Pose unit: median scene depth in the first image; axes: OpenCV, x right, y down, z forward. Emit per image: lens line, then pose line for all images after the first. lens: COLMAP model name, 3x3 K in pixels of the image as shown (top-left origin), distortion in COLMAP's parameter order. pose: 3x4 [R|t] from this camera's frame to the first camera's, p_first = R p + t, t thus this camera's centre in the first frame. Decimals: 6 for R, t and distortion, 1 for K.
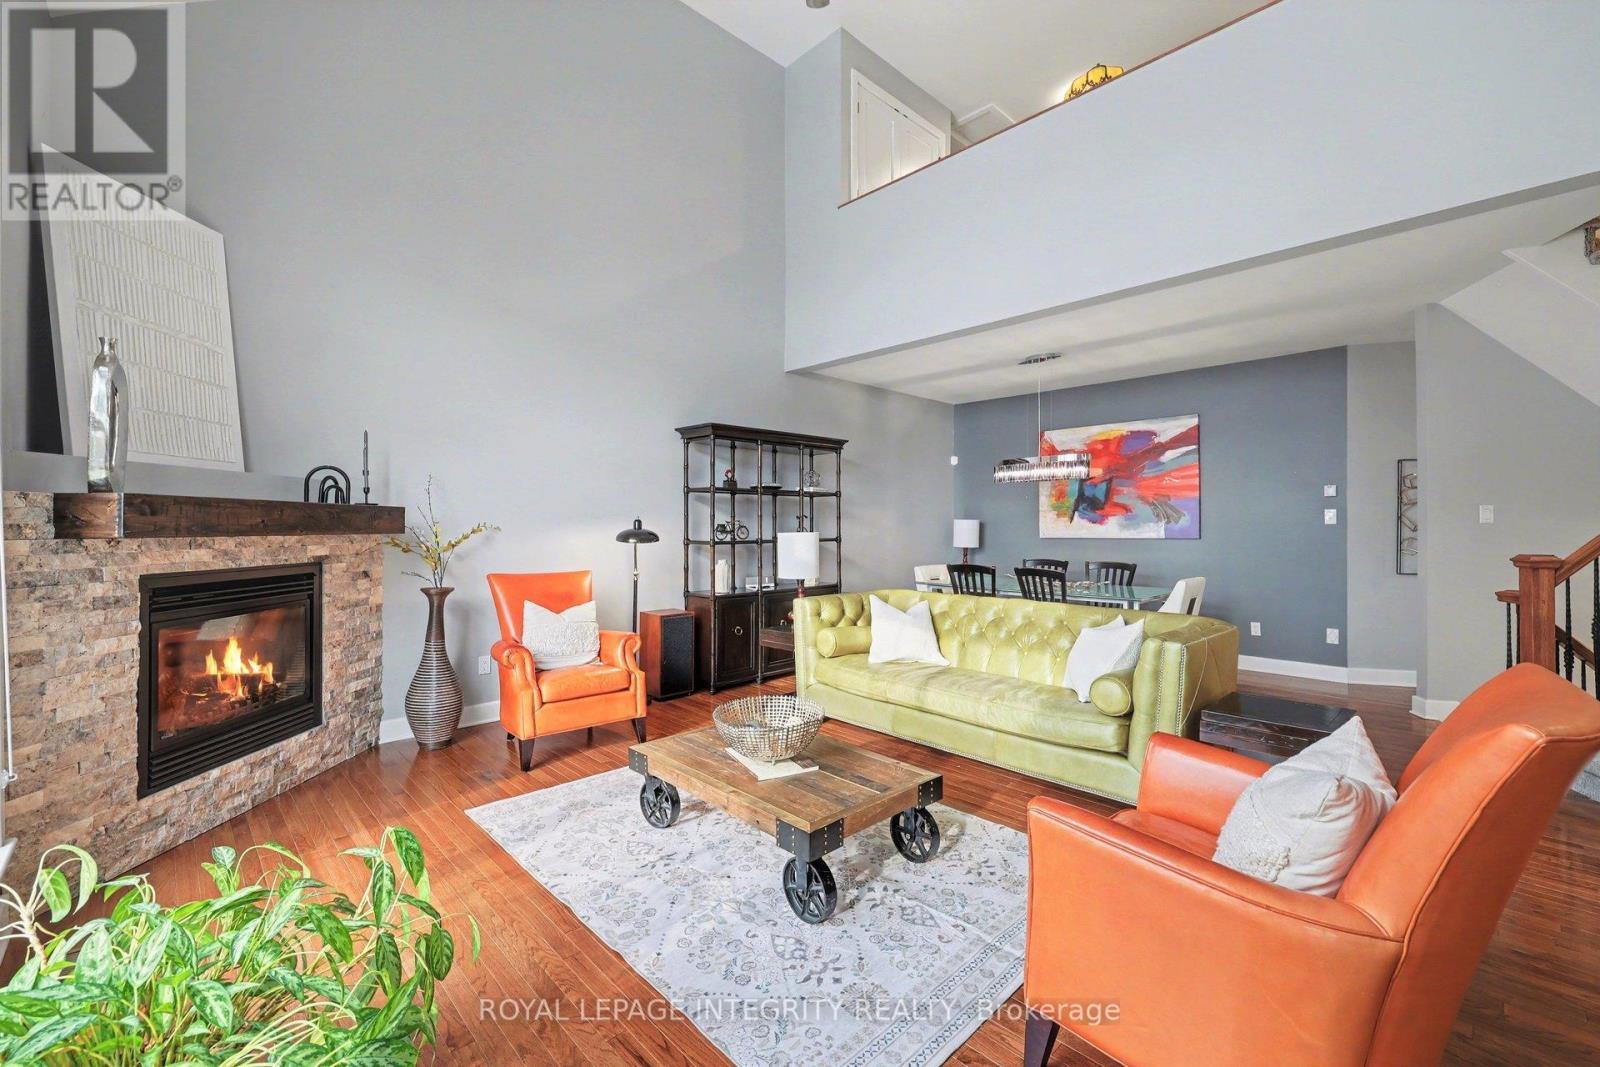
lens RADIAL K [[668.9, 0, 799.0], [0, 668.9, 523.6], [0, 0, 1]] dist [0.006364, -0.000595]
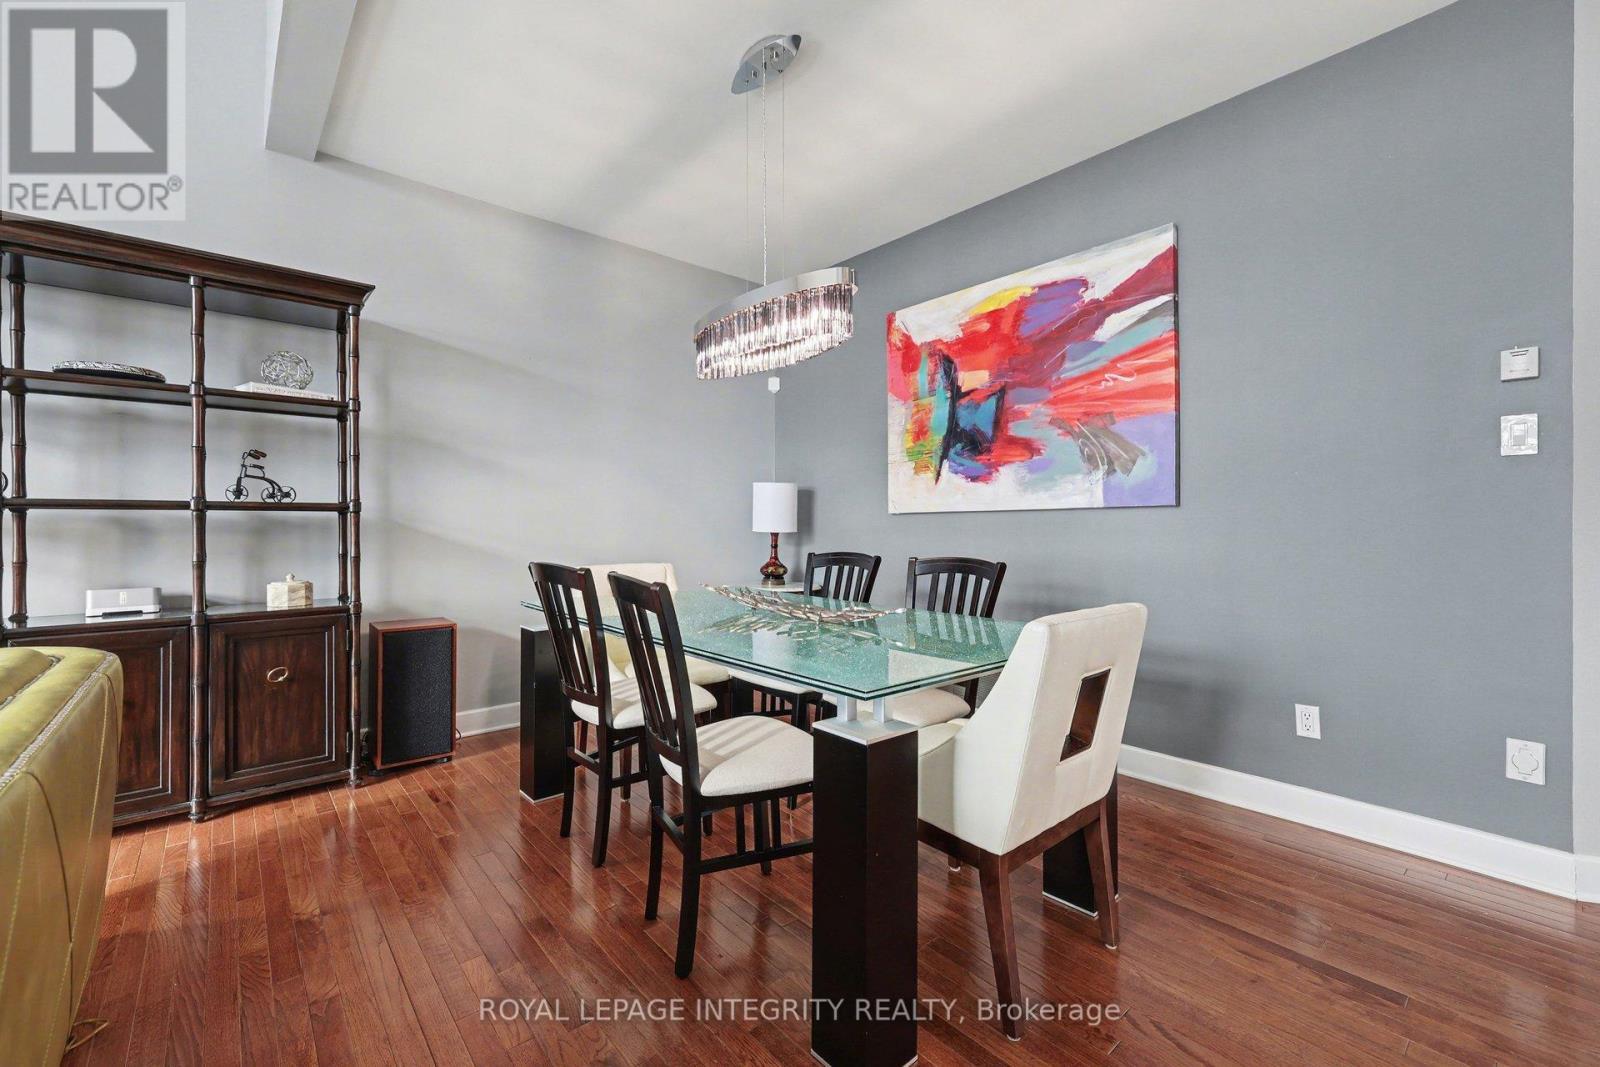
lens RADIAL K [[668.9, 0, 799.0], [0, 668.9, 523.6], [0, 0, 1]] dist [0.006364, -0.000595]
pose [[0.998495, -0.002045, -0.054805, 0.362833], [0.002373, 0.999980, 0.005924, 0.030367], [0.054792, -0.006045, 0.998480, 0.529566]]
